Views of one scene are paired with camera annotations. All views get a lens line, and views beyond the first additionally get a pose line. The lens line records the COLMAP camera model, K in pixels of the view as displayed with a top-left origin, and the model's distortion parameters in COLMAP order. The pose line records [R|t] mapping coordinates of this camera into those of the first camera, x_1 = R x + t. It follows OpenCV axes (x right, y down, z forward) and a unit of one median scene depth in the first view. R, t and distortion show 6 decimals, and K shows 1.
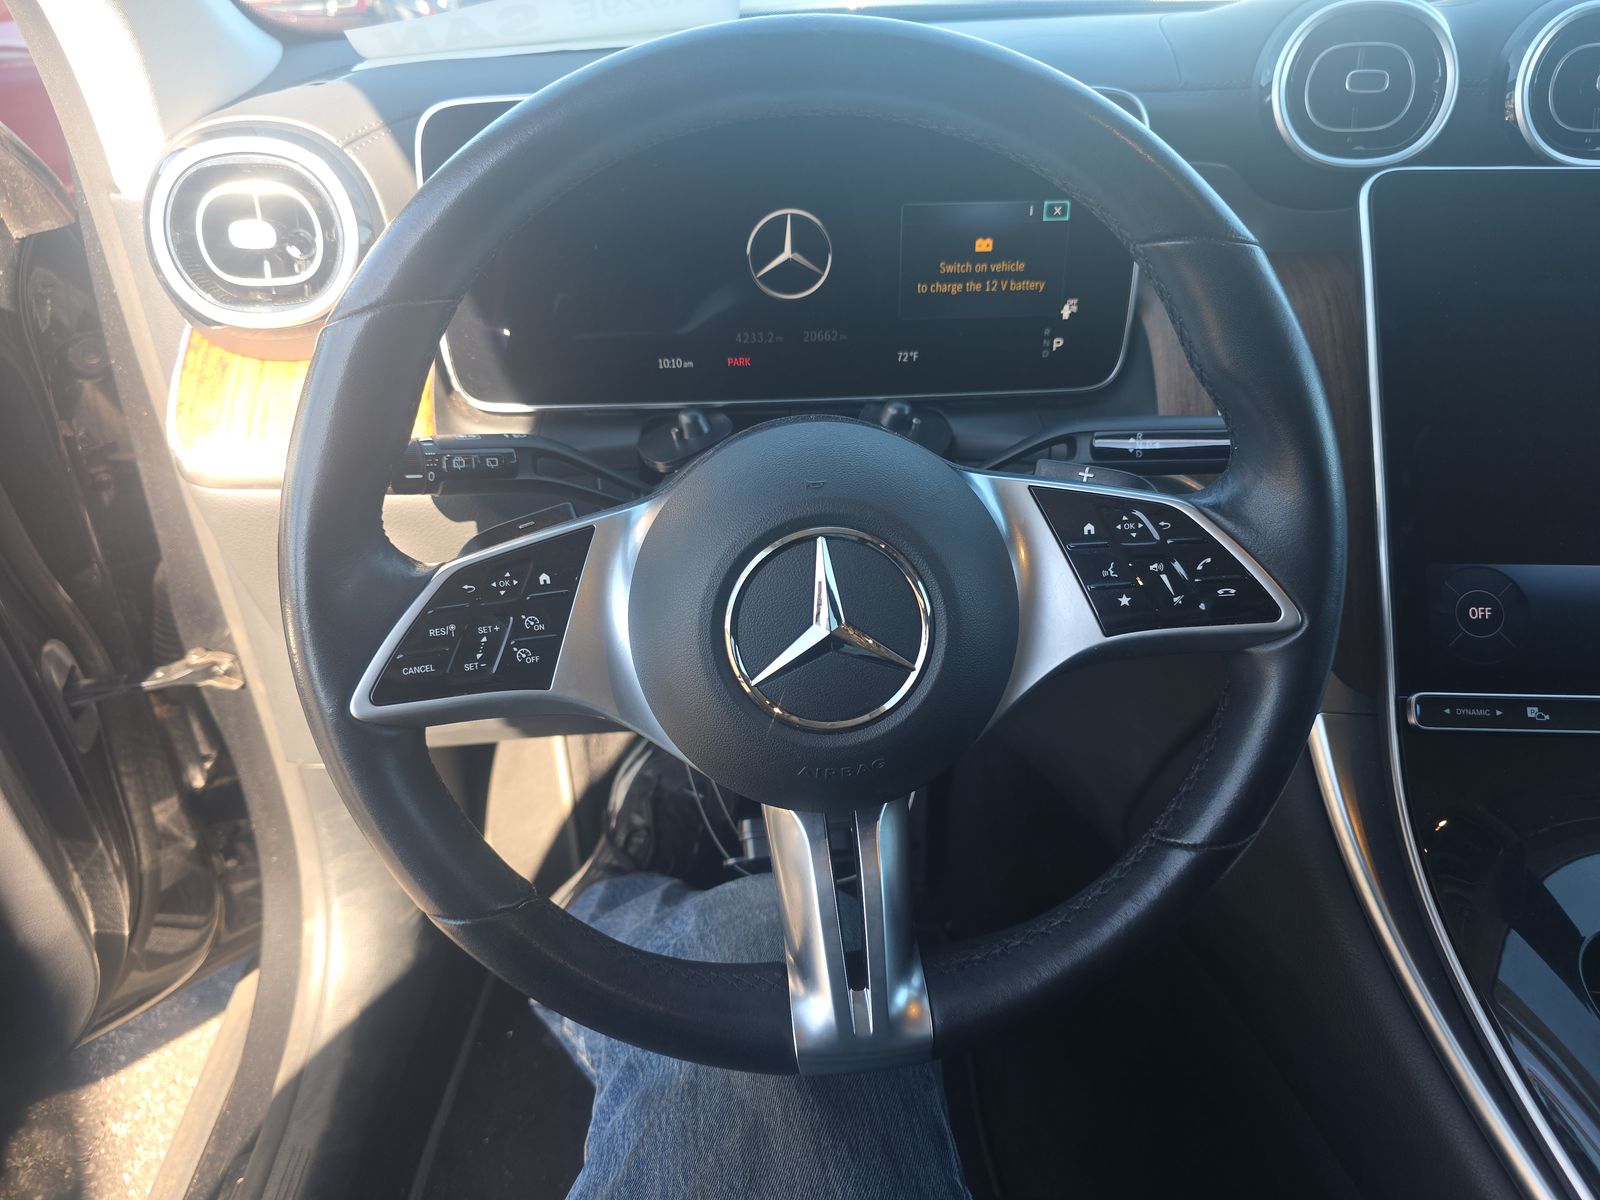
lens RADIAL K [[1106.2, 0, 804.3], [0, 1106.2, 604.0], [0, 0, 1]] dist [0.048213, -0.052367]
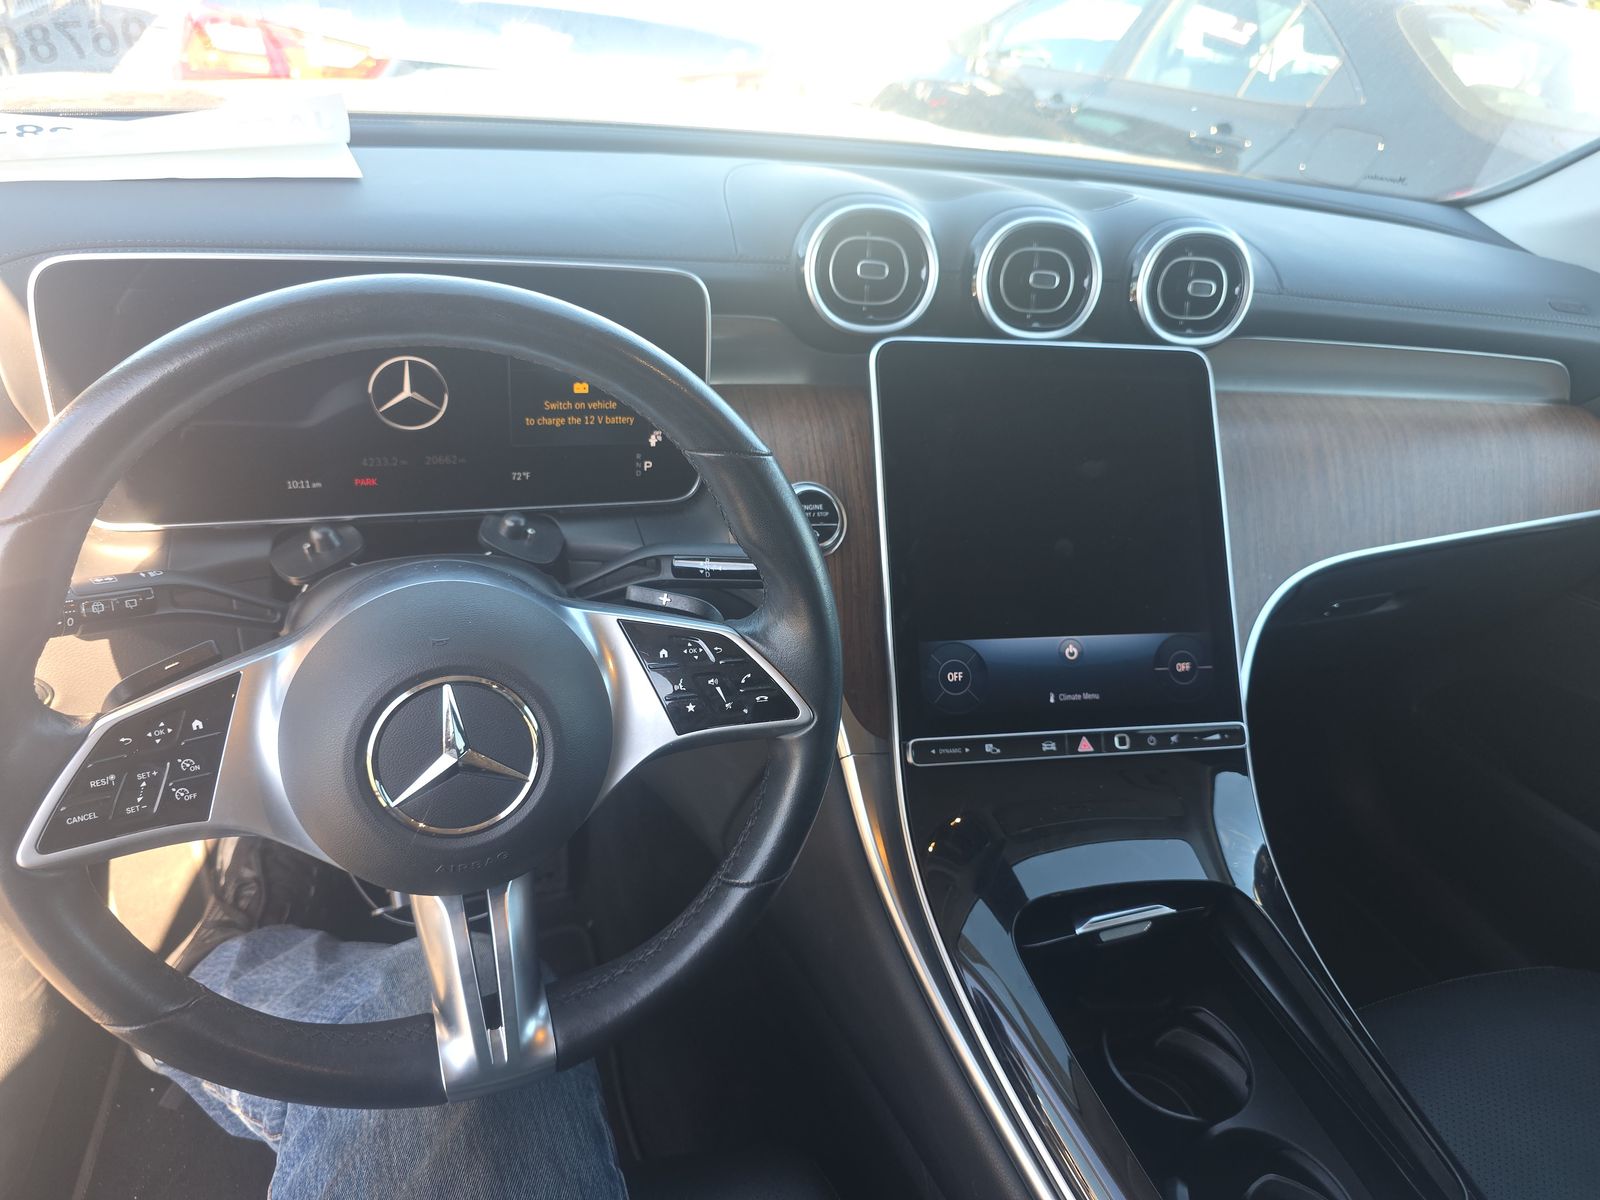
lens RADIAL K [[1106.2, 0, 791.8], [0, 1106.2, 616.1], [0, 0, 1]] dist [0.048213, -0.052367]
pose [[0.953468, -0.043942, 0.298274, 0.010751], [0.031990, 0.998482, 0.044838, -0.126434], [-0.299791, -0.033210, 0.953427, -0.220143]]
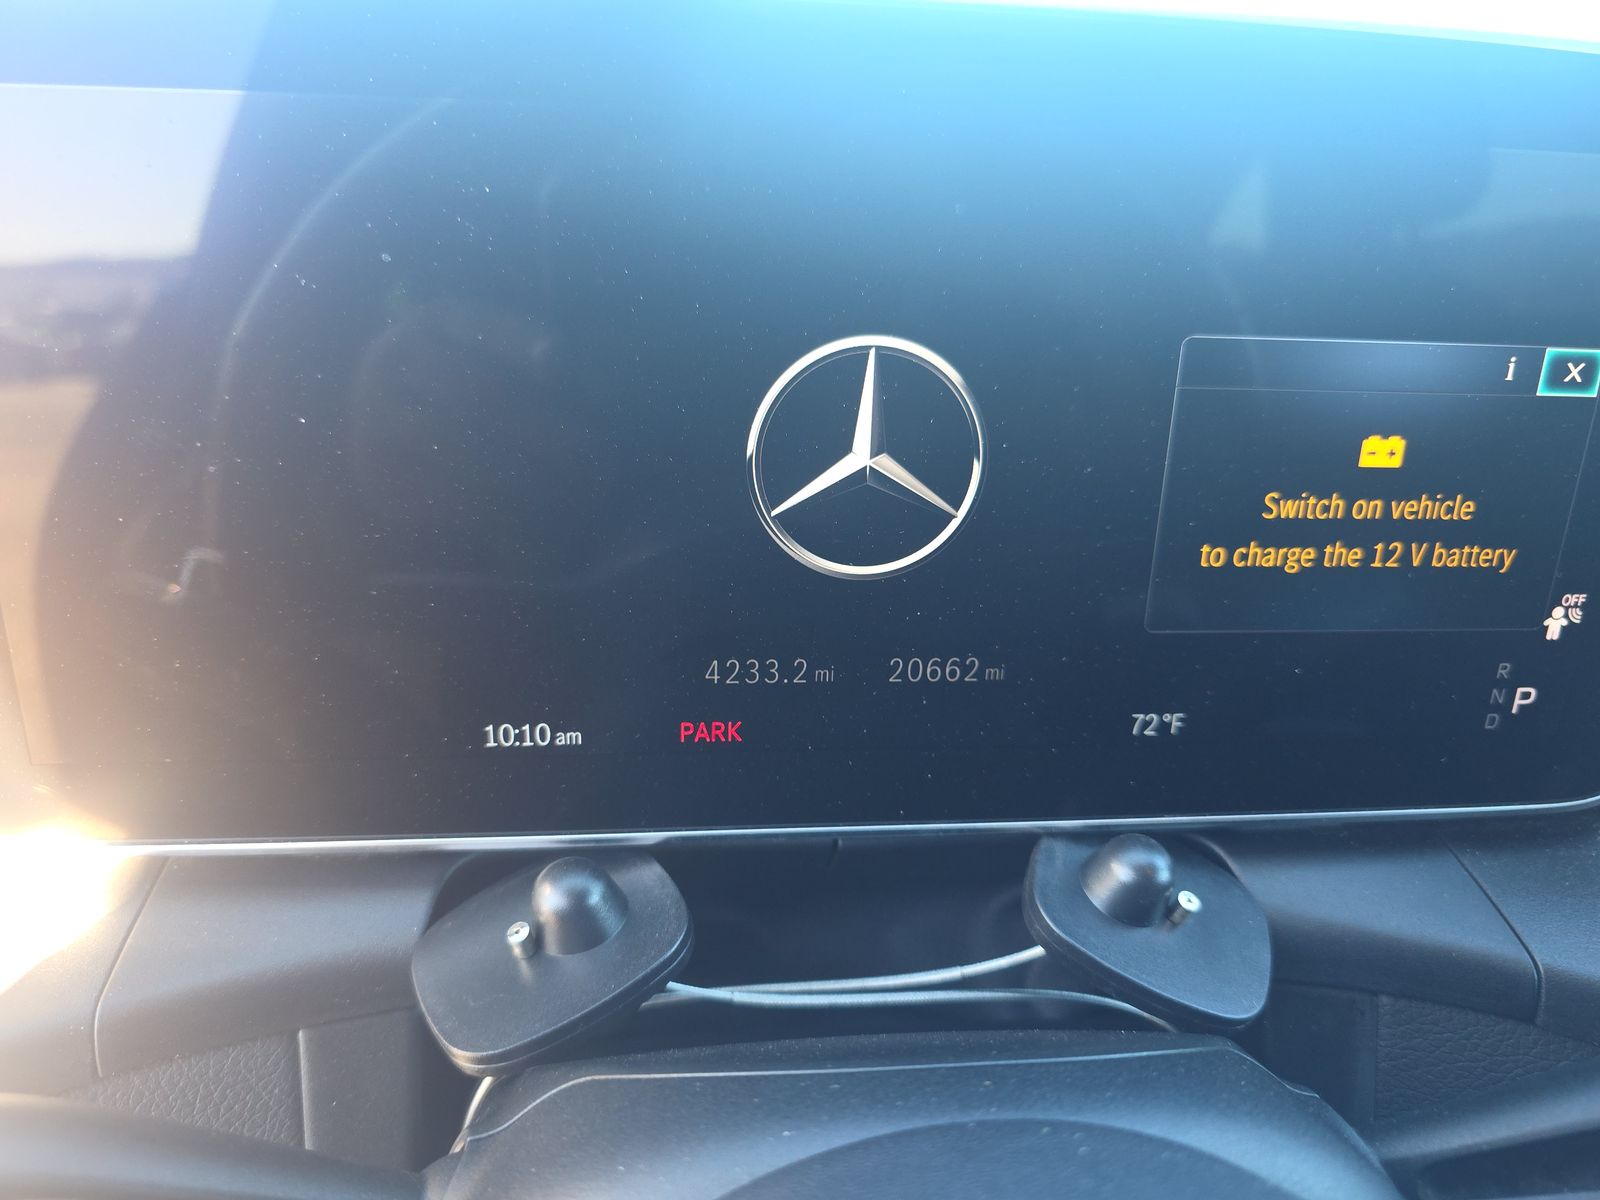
lens RADIAL K [[1106.2, 0, 813.5], [0, 1106.2, 598.6], [0, 0, 1]] dist [0.048213, -0.052367]
pose [[0.997023, 0.027036, 0.072211, -0.055514], [-0.015852, 0.988378, -0.151188, -0.218900], [-0.075459, 0.149594, 0.985864, 0.665505]]
